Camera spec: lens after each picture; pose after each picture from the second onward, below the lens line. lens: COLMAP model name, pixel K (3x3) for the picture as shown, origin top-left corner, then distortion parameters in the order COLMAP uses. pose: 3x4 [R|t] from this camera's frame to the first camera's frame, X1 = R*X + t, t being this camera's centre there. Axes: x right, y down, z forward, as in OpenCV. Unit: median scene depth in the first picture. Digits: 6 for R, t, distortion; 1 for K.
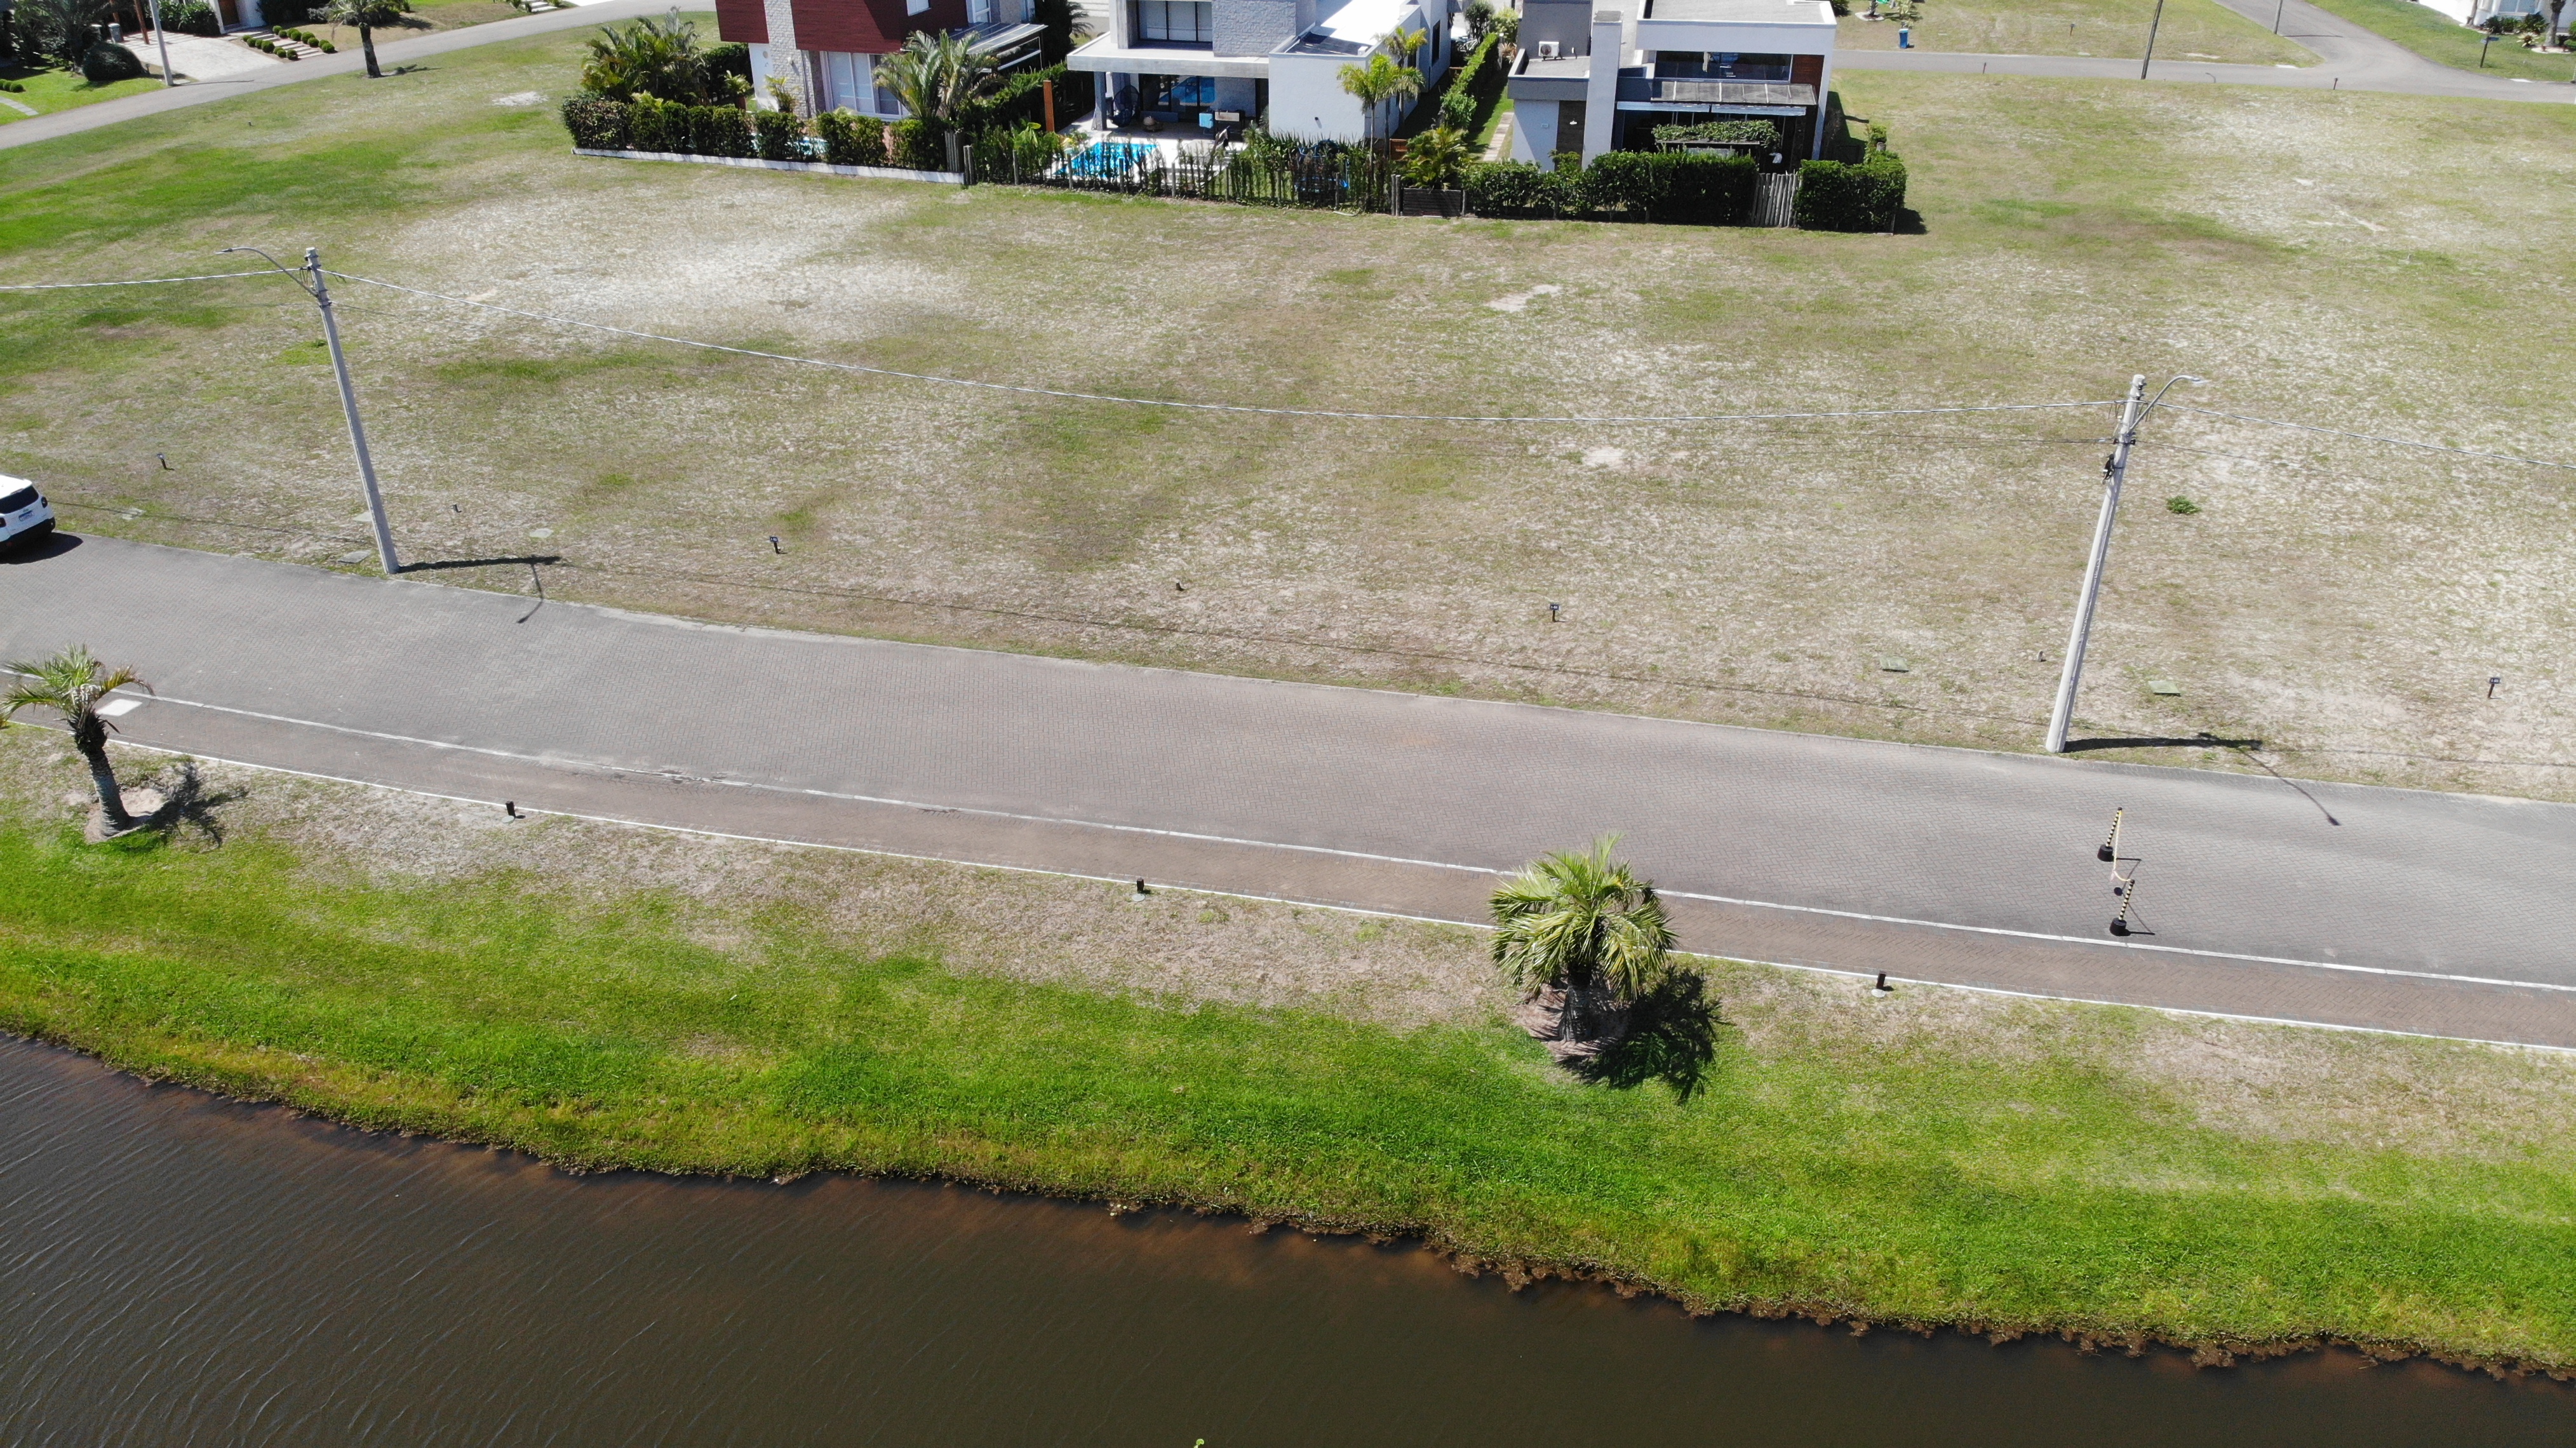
lens RADIAL K [[1860.7, 0, 1288.0], [0, 1860.7, 724.0], [0, 0, 1]] dist [0.117051, -0.254560]
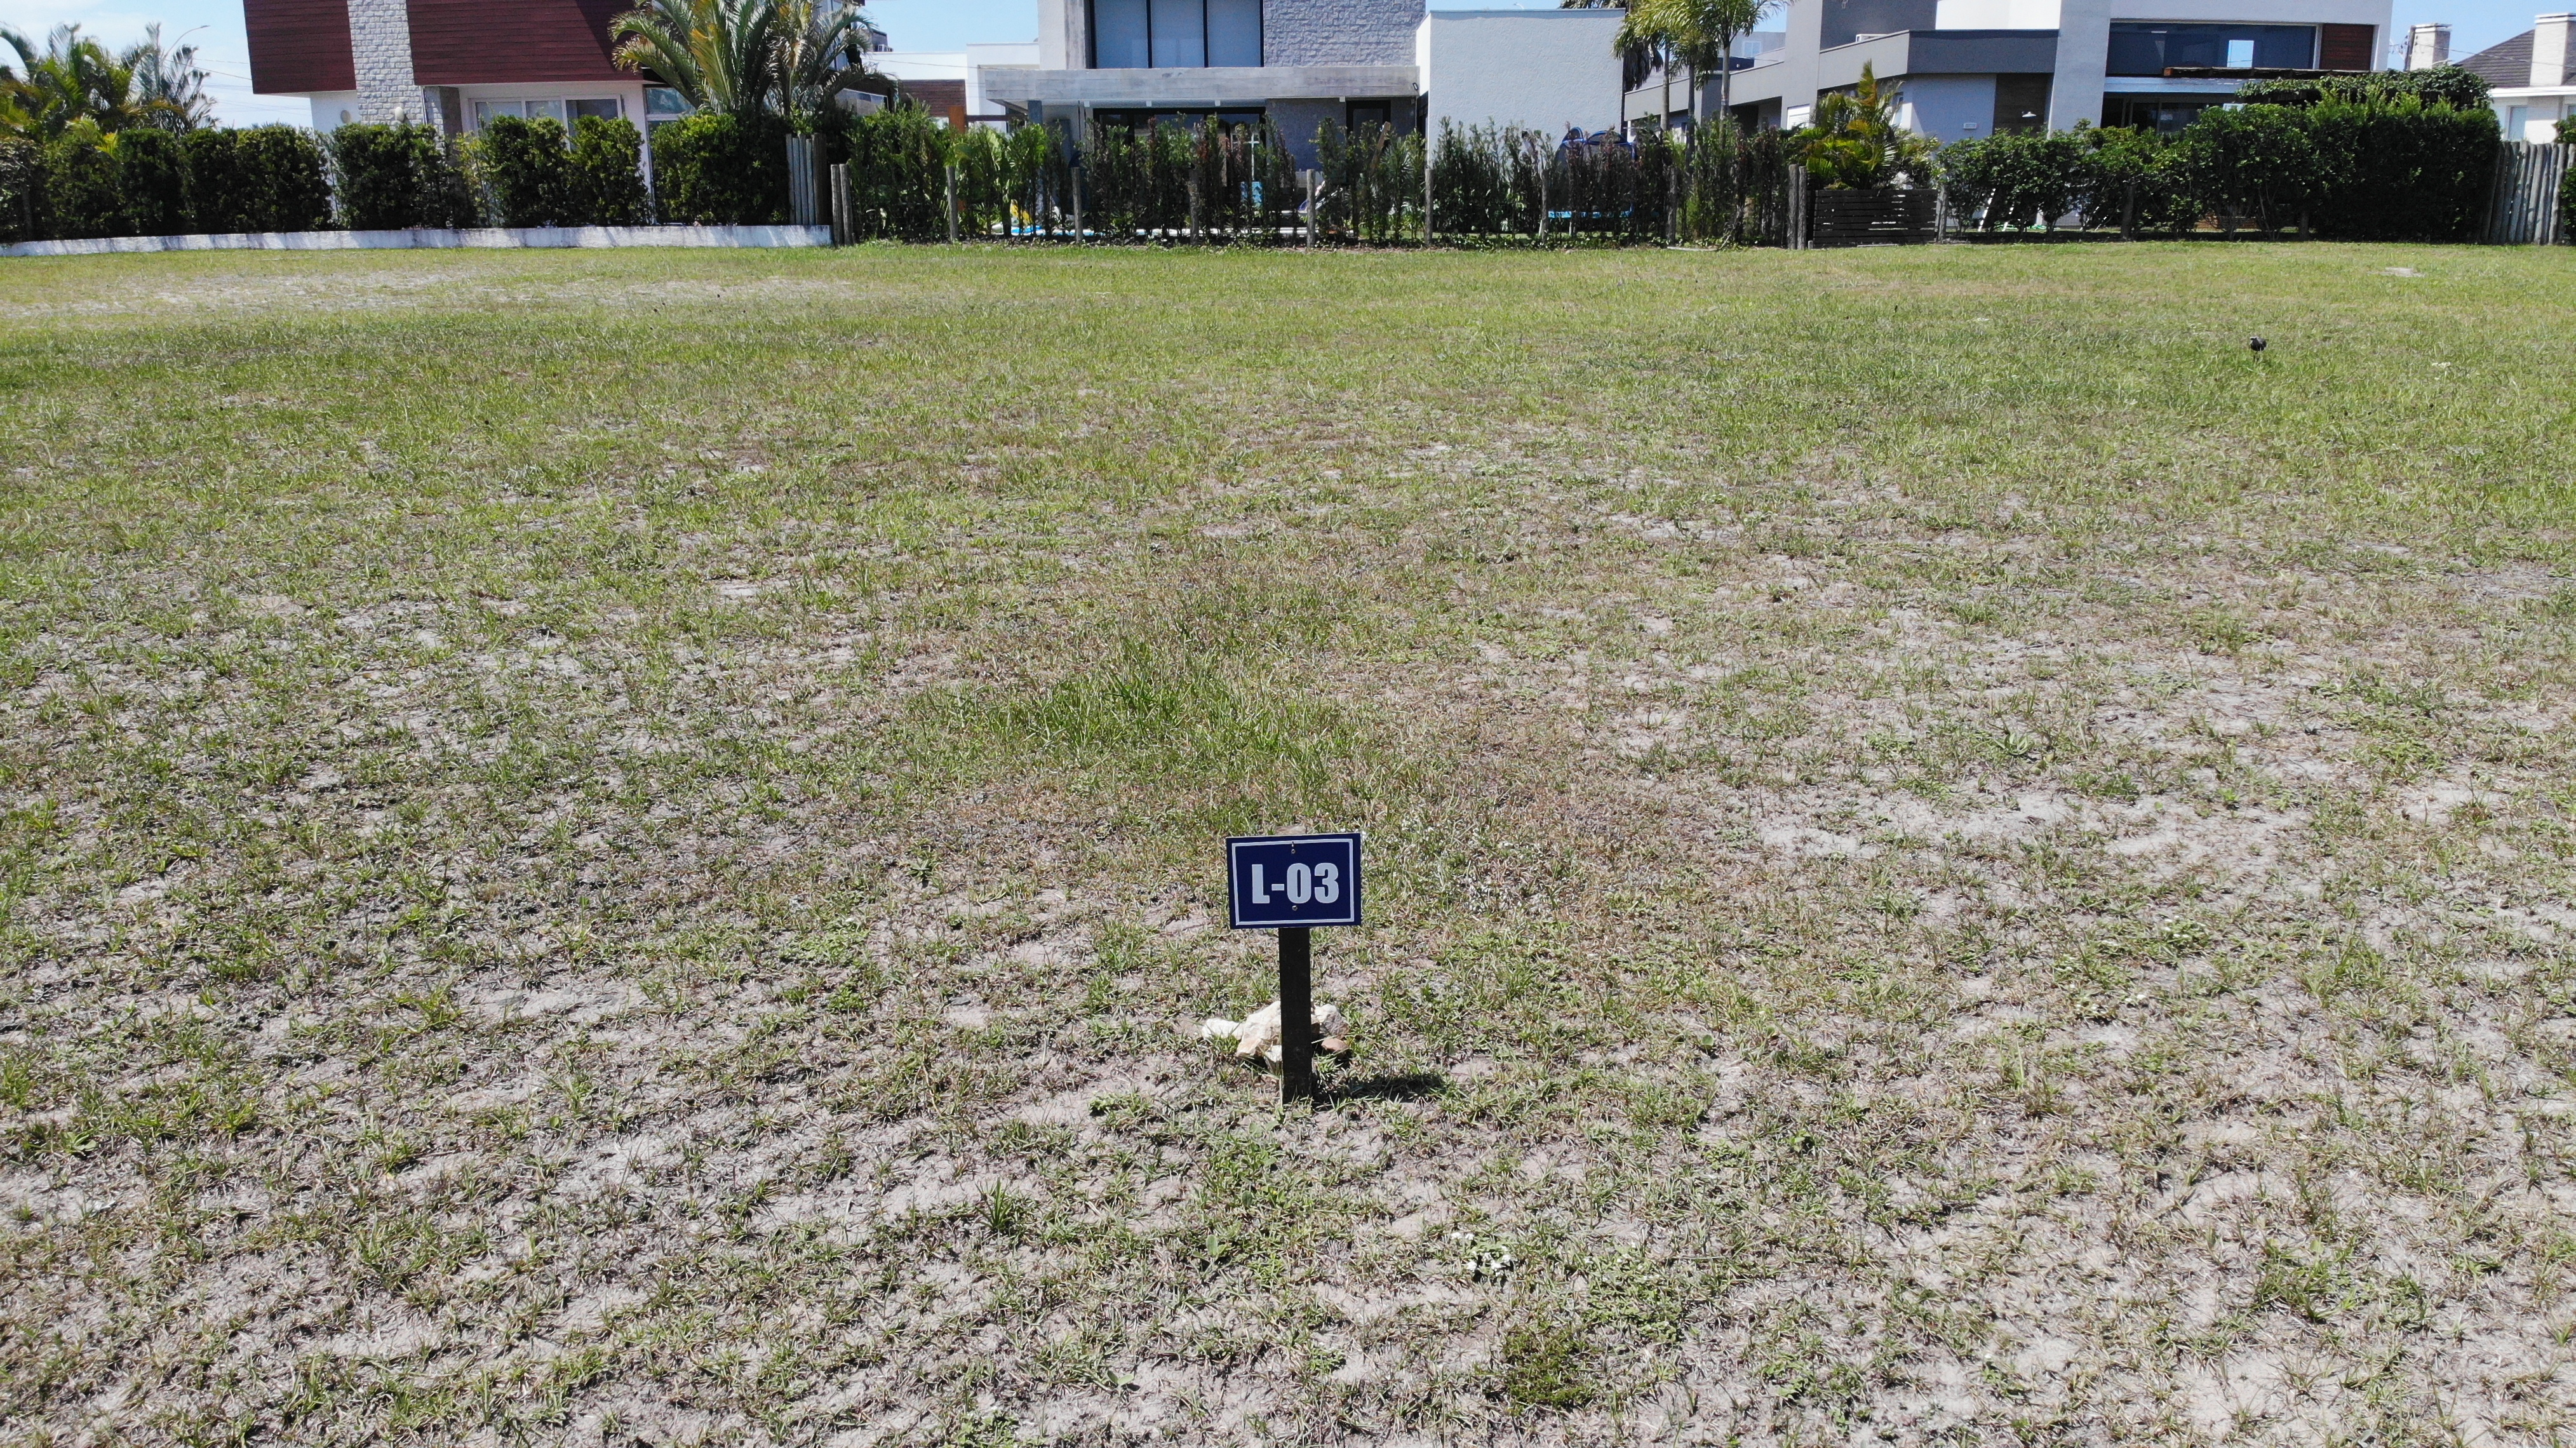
lens RADIAL K [[1879.4, 0, 1282.9], [0, 1879.4, 711.4], [0, 0, 1]] dist [0.081072, -0.196953]
pose [[0.970667, -0.061908, 0.232320, -0.308147], [0.119795, 0.962327, -0.244082, -0.091424], [-0.208458, 0.264753, 0.941515, 0.985254]]
